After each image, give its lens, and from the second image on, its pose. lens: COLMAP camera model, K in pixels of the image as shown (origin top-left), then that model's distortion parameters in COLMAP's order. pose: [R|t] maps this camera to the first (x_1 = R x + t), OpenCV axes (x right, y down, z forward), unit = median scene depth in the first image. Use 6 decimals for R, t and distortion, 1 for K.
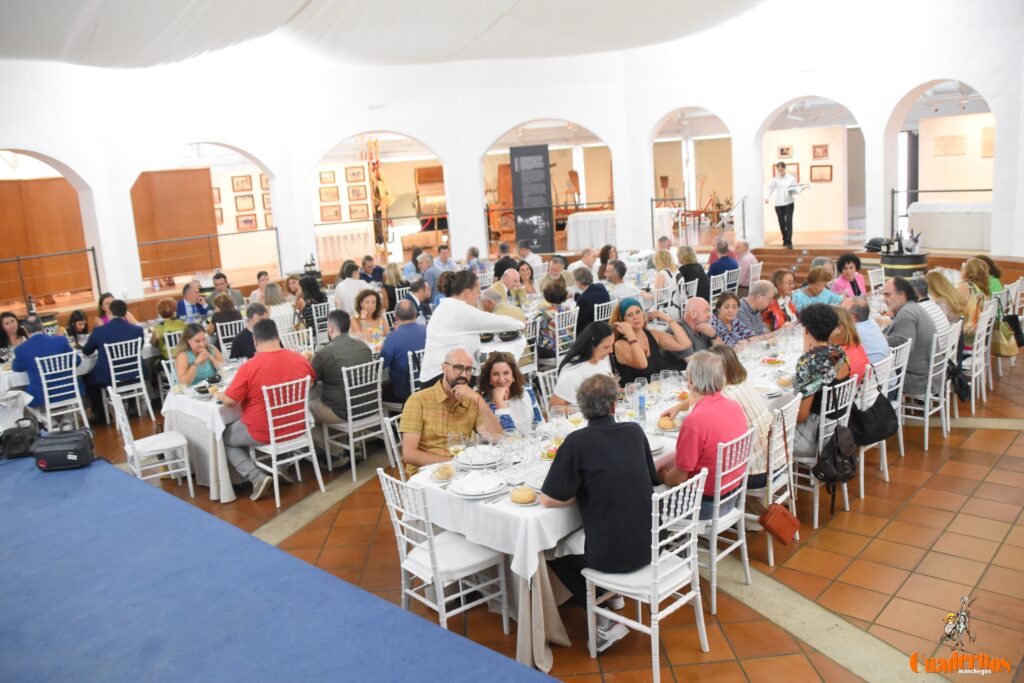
lens RADIAL K [[816.6, 0, 504.4], [0, 816.6, 340.9], [0, 0, 1]] dist [-0.152383, 0.108801]
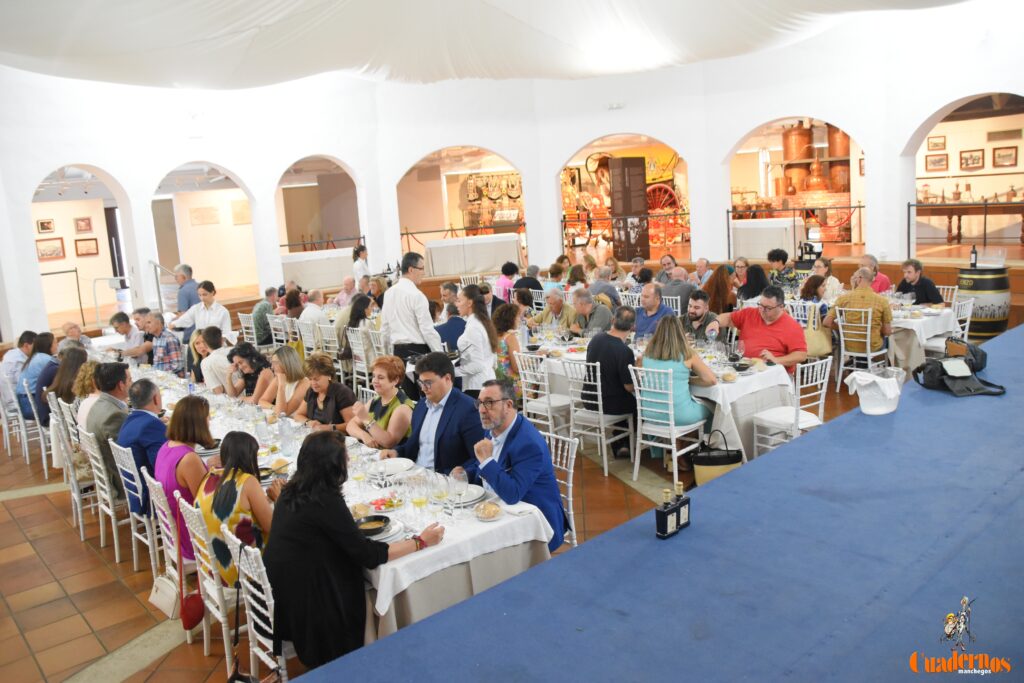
lens RADIAL K [[816.6, 0, 510.5], [0, 816.6, 336.7], [0, 0, 1]] dist [-0.152383, 0.108801]
pose [[0.099847, -0.106571, 0.989279, -1.130909], [0.260037, 0.962488, 0.077440, -0.105359], [-0.960423, 0.249517, 0.123814, 0.933143]]
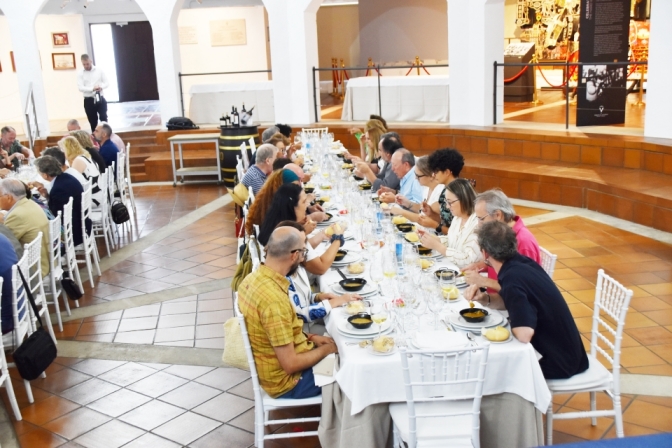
lens RADIAL K [[784.1, 0, 334.6], [0, 784.1, 223.6], [0, 0, 1]] dist [0.024008, 0.000000]
pose [[0.627848, -0.140749, 0.765504, -0.411745], [0.154454, 0.986485, 0.054700, -0.016315], [-0.762857, 0.083892, 0.641102, 0.242287]]
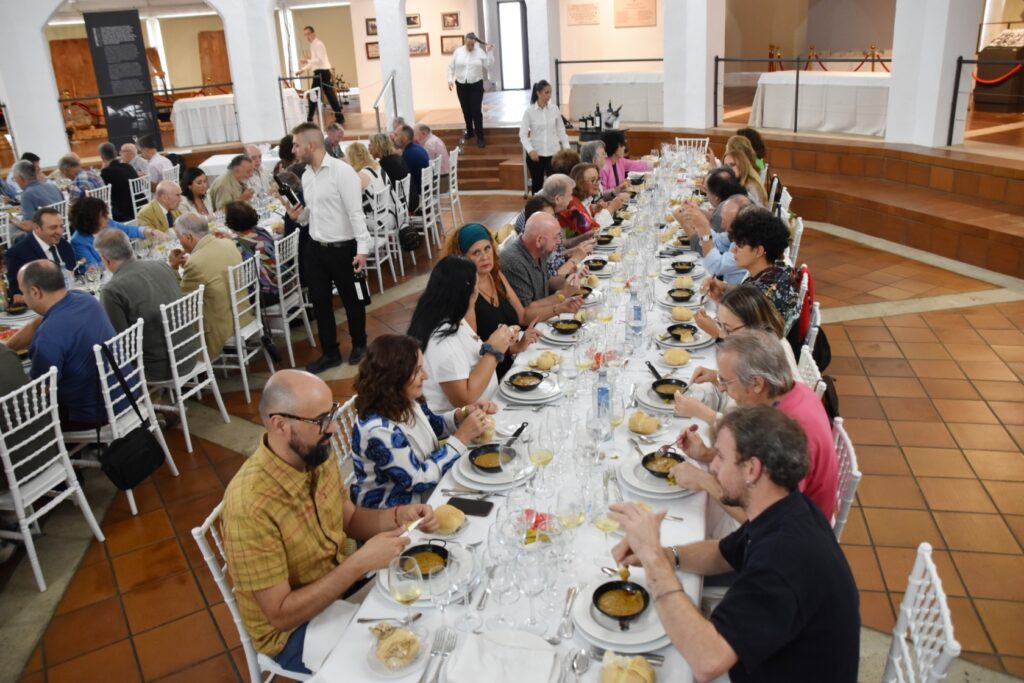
lens RADIAL K [[816.6, 0, 512.5], [0, 816.6, 340.2], [0, 0, 1]] dist [-0.152383, 0.108801]
pose [[0.856589, -0.162835, 0.489632, -0.115211], [0.092963, 0.982075, 0.163971, -0.045811], [-0.507555, -0.094938, 0.856373, 0.311245]]
